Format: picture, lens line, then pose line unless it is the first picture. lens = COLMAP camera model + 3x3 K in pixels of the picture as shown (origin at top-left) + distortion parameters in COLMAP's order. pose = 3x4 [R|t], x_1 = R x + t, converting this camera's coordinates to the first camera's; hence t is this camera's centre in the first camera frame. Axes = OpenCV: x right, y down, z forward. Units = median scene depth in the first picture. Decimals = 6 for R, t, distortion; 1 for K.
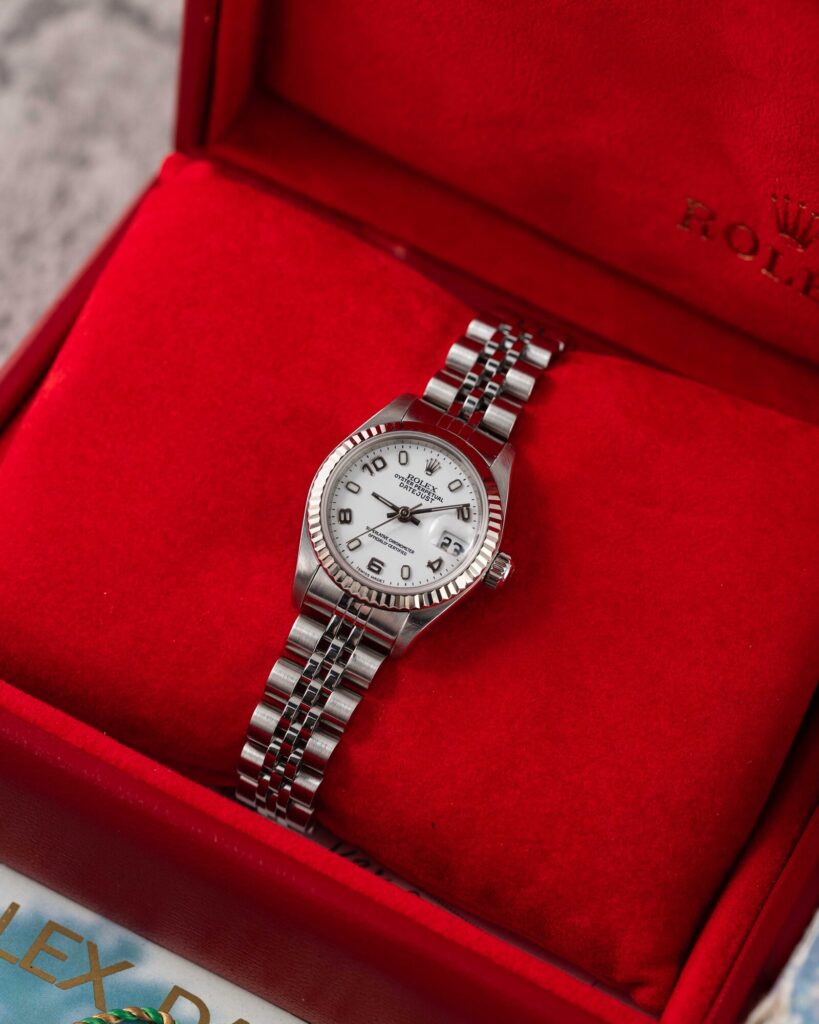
lens RADIAL K [[4261.9, 0, 408.2], [0, 4261.9, 509.5], [0, 0, 1]] dist [0.051996, 0.000000]
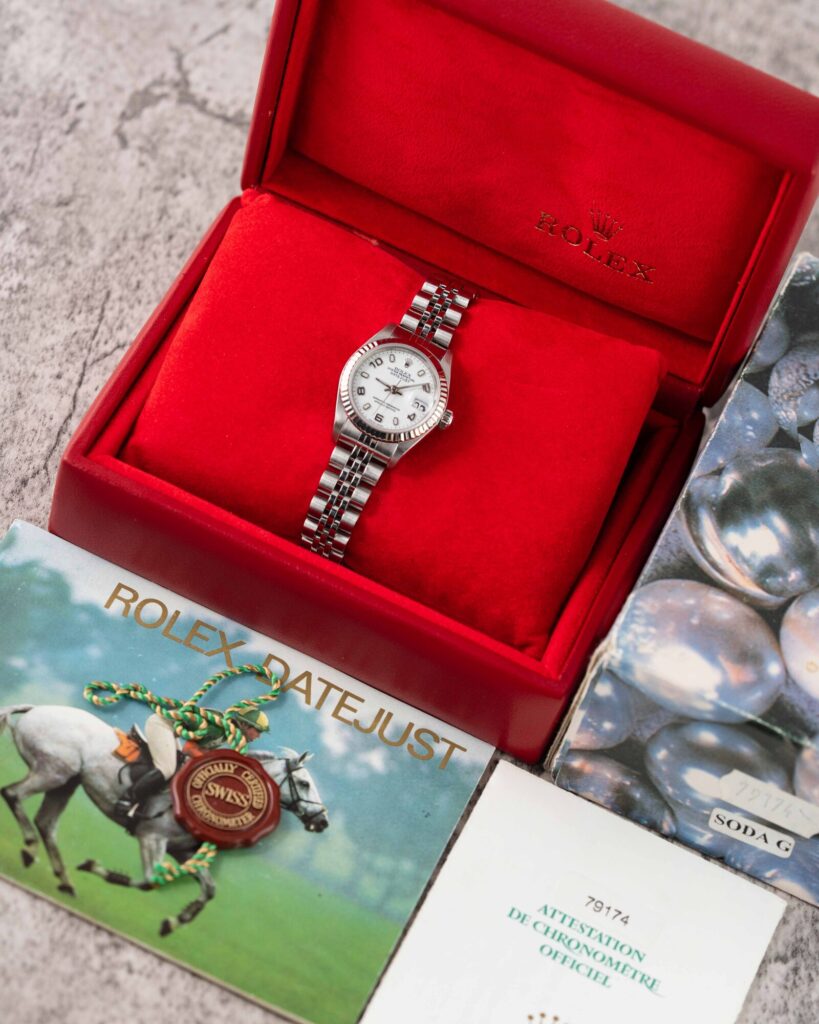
lens RADIAL K [[4261.9, 0, 410.2], [0, 4261.9, 514.1], [0, 0, 1]] dist [0.051996, 0.000000]
pose [[0.996140, -0.017503, 0.086017, -0.149192], [0.016682, 0.999808, 0.010258, 0.035272], [-0.086180, -0.008783, 0.996241, -0.796989]]
